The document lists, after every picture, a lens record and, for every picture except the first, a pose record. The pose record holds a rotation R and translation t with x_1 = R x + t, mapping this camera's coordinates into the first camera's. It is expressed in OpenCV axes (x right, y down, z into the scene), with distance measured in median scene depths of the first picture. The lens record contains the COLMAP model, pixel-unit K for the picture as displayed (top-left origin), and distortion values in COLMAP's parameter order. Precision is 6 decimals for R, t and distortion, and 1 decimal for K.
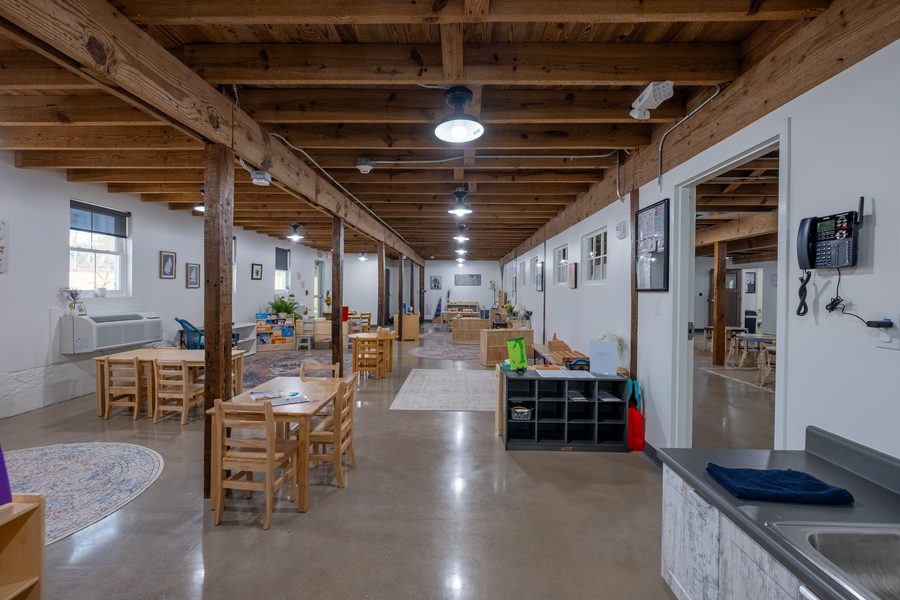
lens RADIAL K [[421.7, 0, 447.7], [0, 421.7, 302.6], [0, 0, 1]] dist [0.000161, 0.000175]
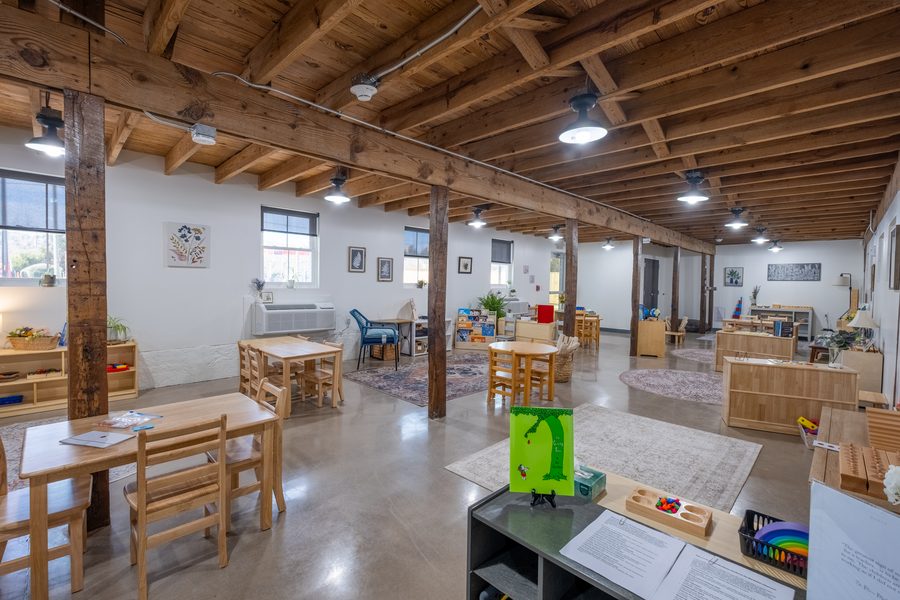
lens RADIAL K [[412.6, 0, 416.9], [0, 412.6, 297.1], [0, 0, 1]] dist [-0.000081, 0.000121]
pose [[0.717121, 0.028865, -0.696350, 0.179533], [-0.031569, 0.999462, 0.008918, -0.007850], [0.696233, 0.015588, 0.717647, 0.353205]]
